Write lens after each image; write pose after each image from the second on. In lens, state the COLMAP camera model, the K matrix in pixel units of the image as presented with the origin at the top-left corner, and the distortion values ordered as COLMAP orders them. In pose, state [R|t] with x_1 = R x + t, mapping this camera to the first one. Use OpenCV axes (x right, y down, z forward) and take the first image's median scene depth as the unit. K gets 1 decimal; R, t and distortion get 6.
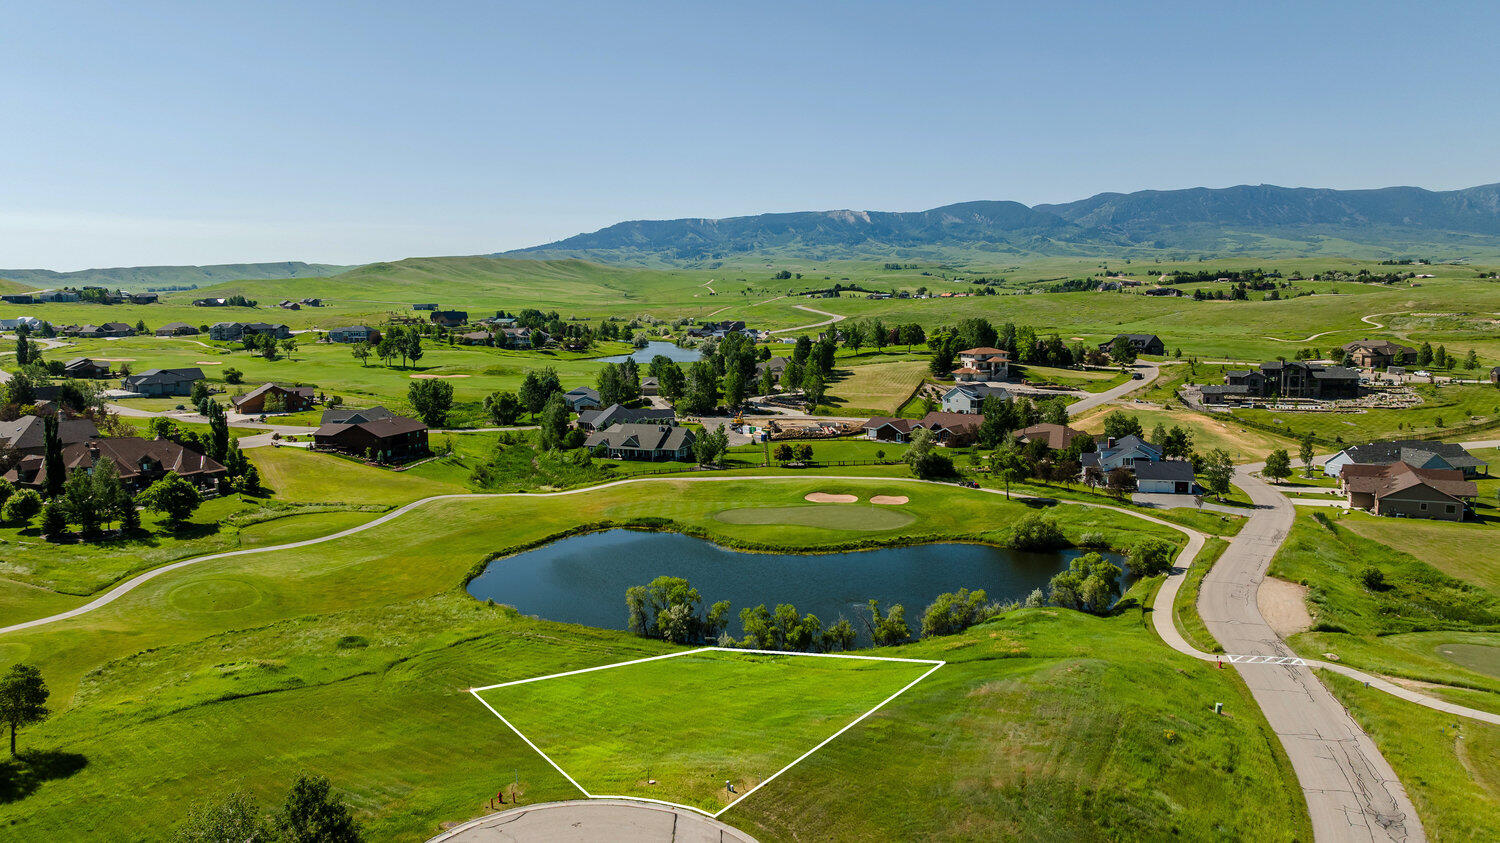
lens RADIAL K [[1048.3, 0, 748.9], [0, 1048.3, 418.7], [0, 0, 1]] dist [-0.026863, 0.011747]
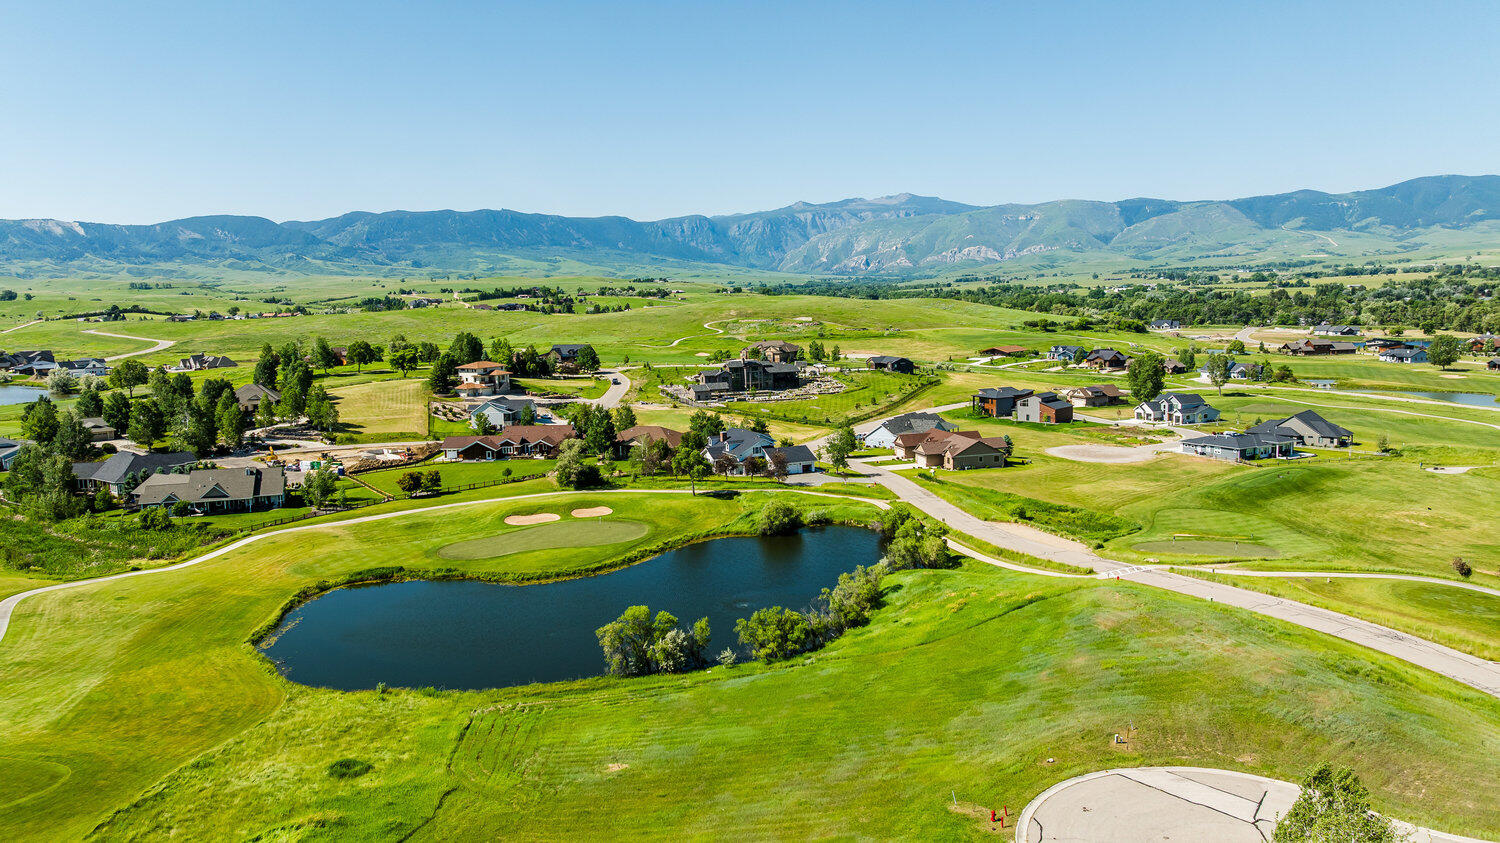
lens RADIAL K [[1048.3, 0, 748.9], [0, 1048.3, 418.7], [0, 0, 1]] dist [-0.026863, 0.011747]
pose [[0.774799, -0.079073, 0.627243, -0.204315], [0.090460, 0.995805, 0.013794, -0.005395], [-0.625702, 0.046053, 0.778702, 0.082516]]
